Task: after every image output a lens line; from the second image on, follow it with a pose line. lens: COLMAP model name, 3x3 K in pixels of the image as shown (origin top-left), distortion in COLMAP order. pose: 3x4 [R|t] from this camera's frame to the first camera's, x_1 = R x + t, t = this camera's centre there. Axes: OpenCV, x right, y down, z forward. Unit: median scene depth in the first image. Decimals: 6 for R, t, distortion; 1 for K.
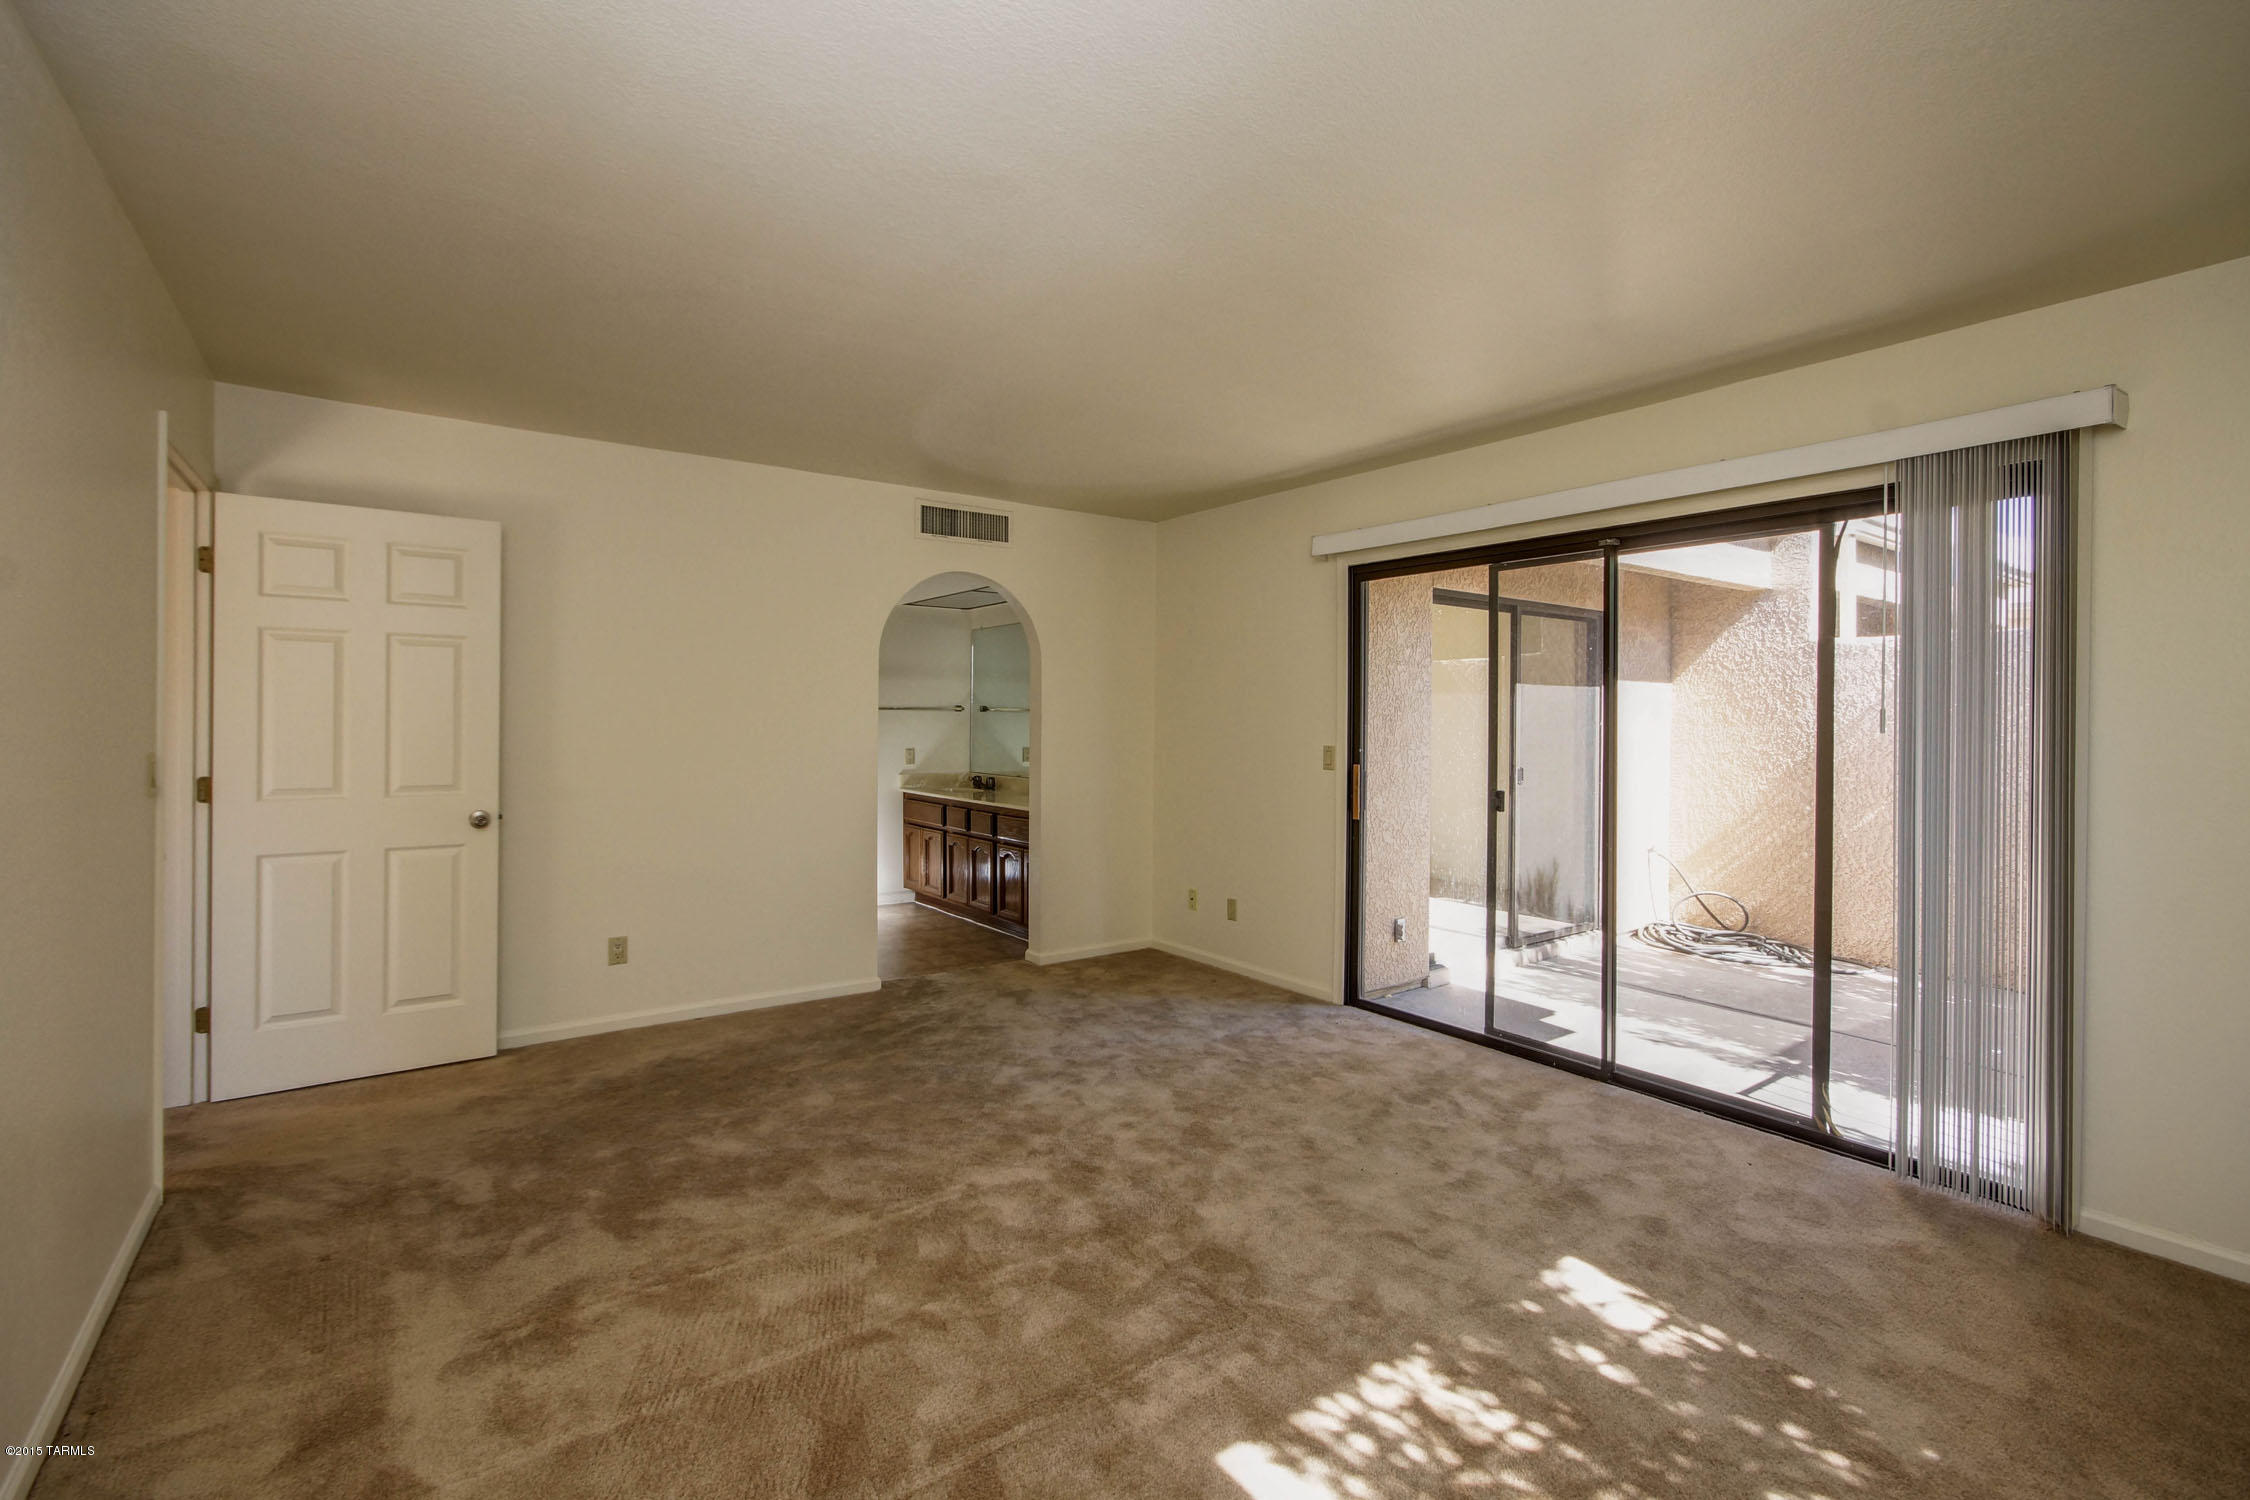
lens RADIAL K [[1000.2, 0, 1078.0], [0, 1000.2, 735.8], [0, 0, 1]] dist [-0.000554, -0.000009]
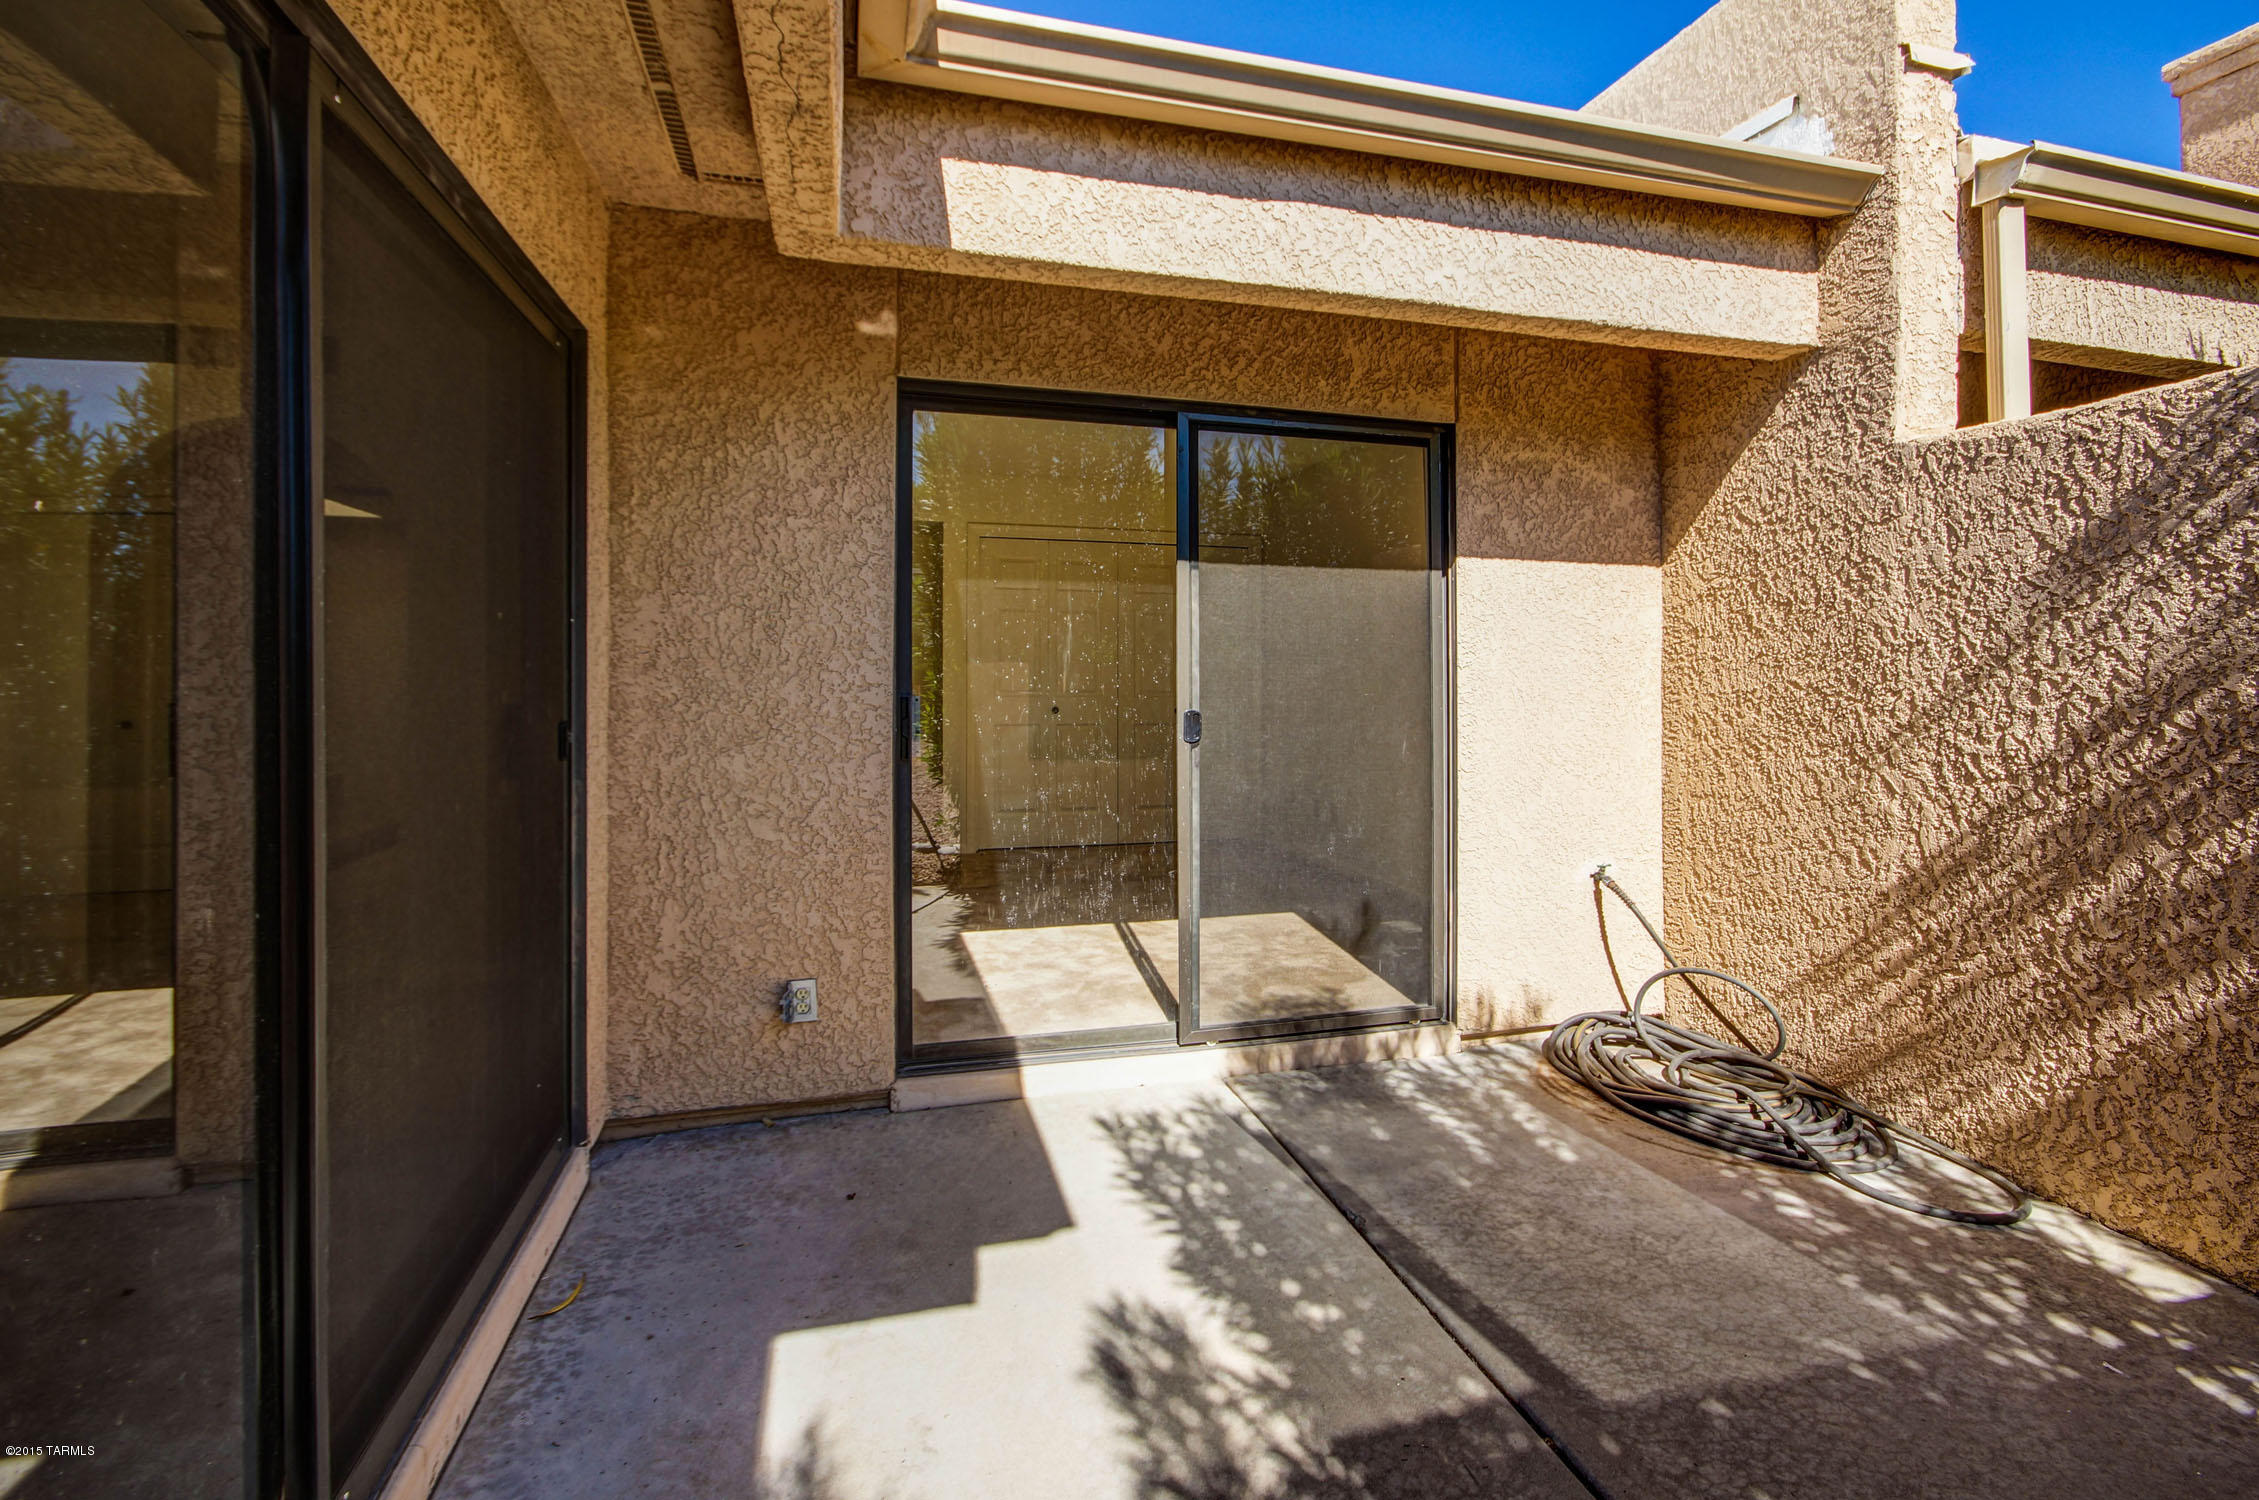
lens RADIAL K [[954.6, 0, 1095.5], [0, 954.6, 667.7], [0, 0, 1]] dist [-0.000494, 0.000038]
pose [[0.937834, -0.002436, -0.347076, 0.514847], [-0.004384, 0.999812, -0.018864, 0.016056], [0.347057, 0.019213, 0.937647, 0.446849]]
